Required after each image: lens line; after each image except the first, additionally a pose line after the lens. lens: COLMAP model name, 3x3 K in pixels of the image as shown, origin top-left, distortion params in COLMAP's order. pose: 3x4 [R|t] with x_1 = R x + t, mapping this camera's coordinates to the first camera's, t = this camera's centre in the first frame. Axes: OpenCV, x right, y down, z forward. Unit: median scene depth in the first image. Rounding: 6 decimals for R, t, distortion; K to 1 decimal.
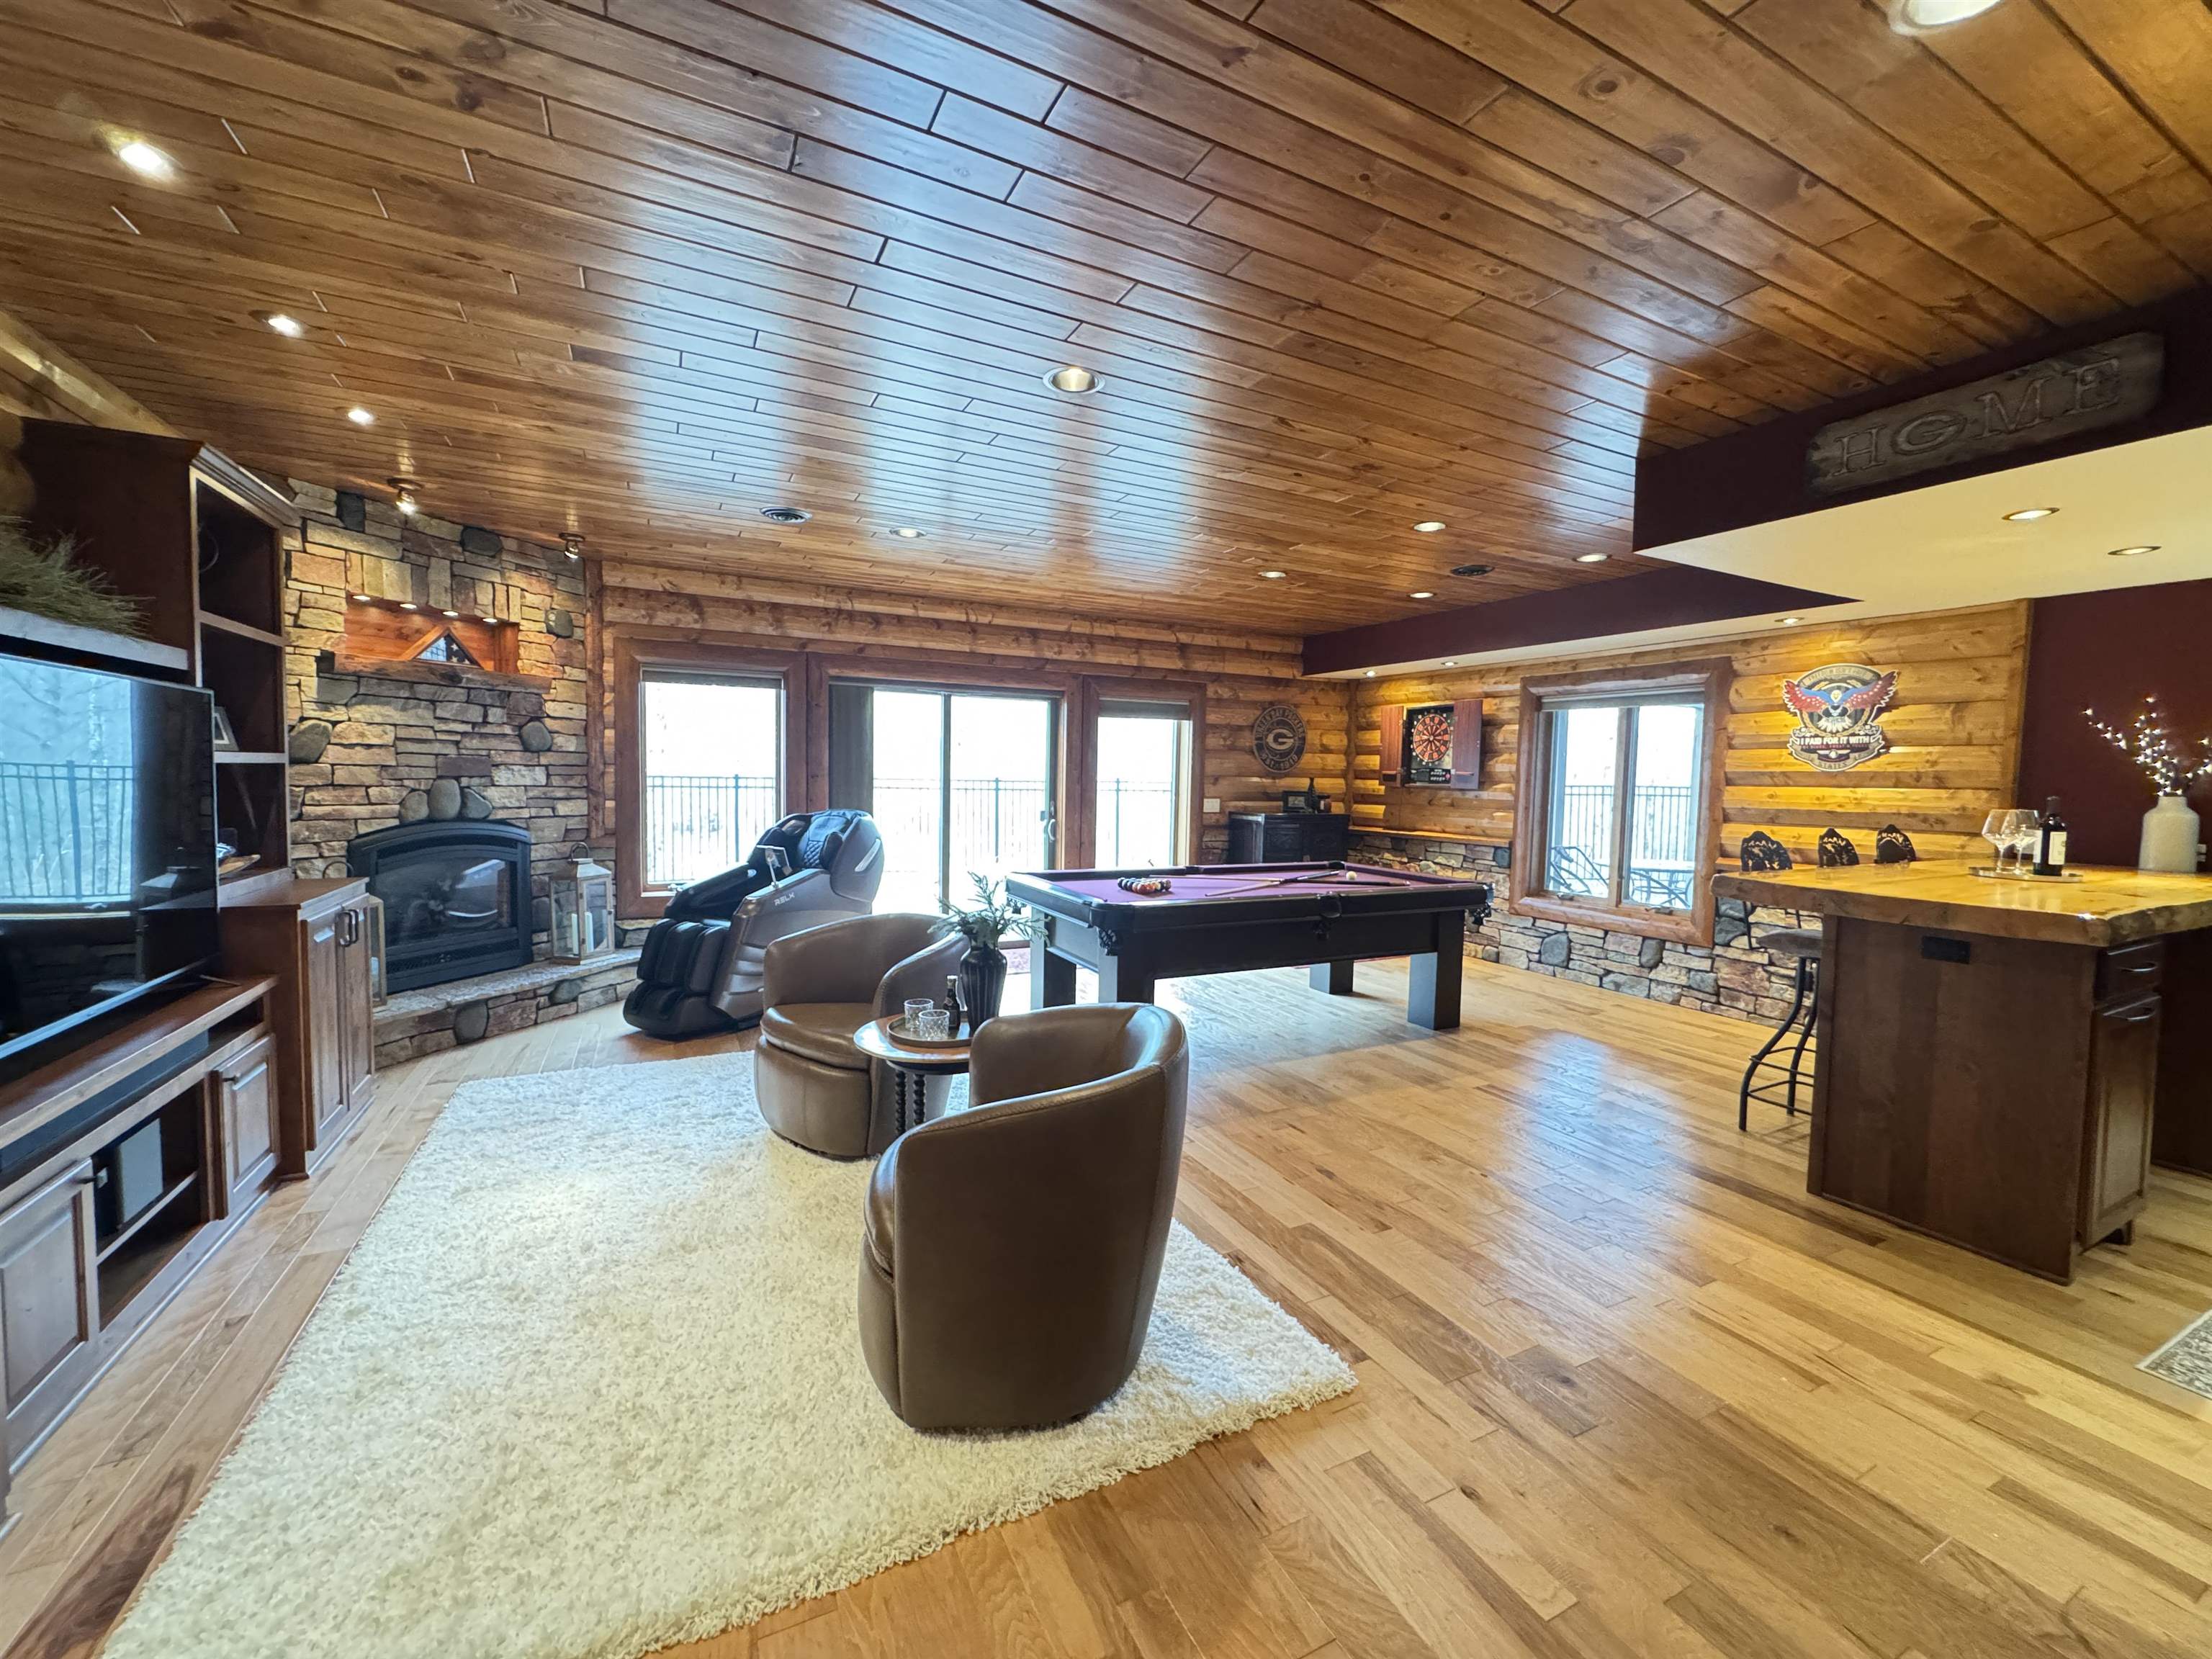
lens RADIAL K [[882.4, 0, 1110.3], [0, 882.4, 824.9], [0, 0, 1]] dist [0.000400, 0.000210]
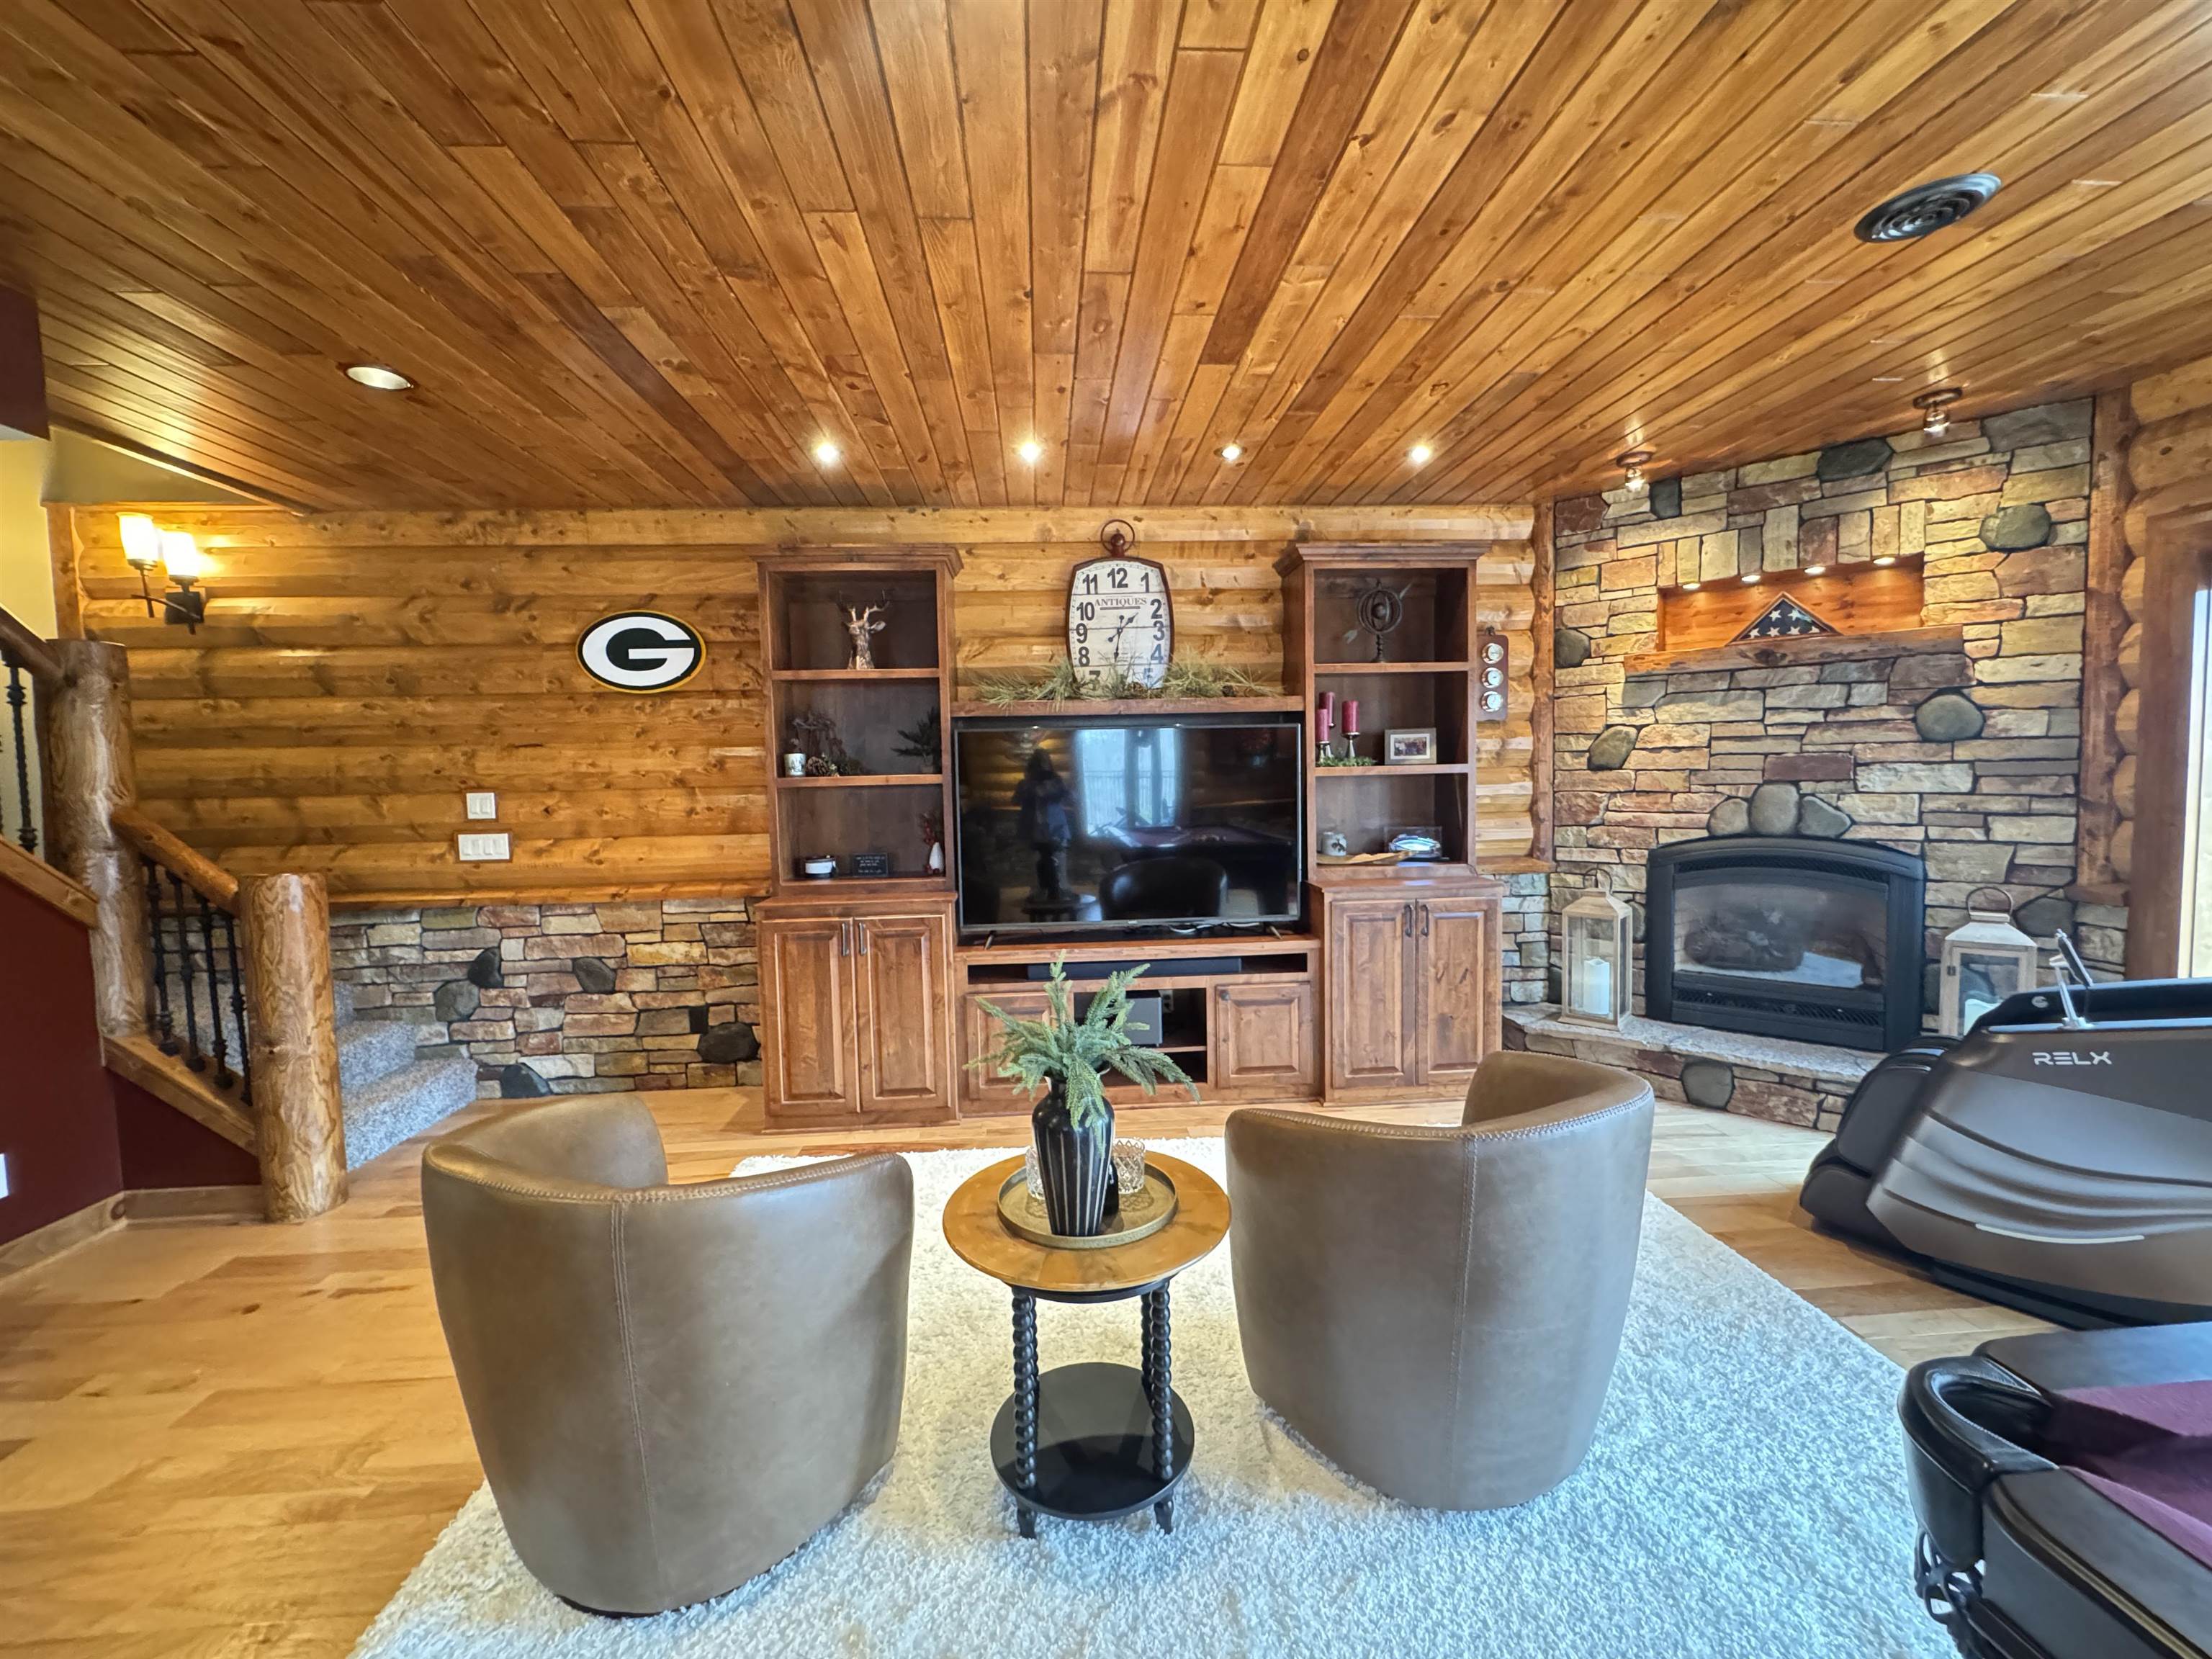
lens RADIAL K [[882.4, 0, 1111.7], [0, 882.4, 825.0], [0, 0, 1]] dist [0.000400, 0.000210]
pose [[-0.386780, 0.040684, -0.921274, 0.215553], [-0.040546, 0.997310, 0.061065, -0.039218], [0.921280, 0.060973, -0.384090, 0.749763]]
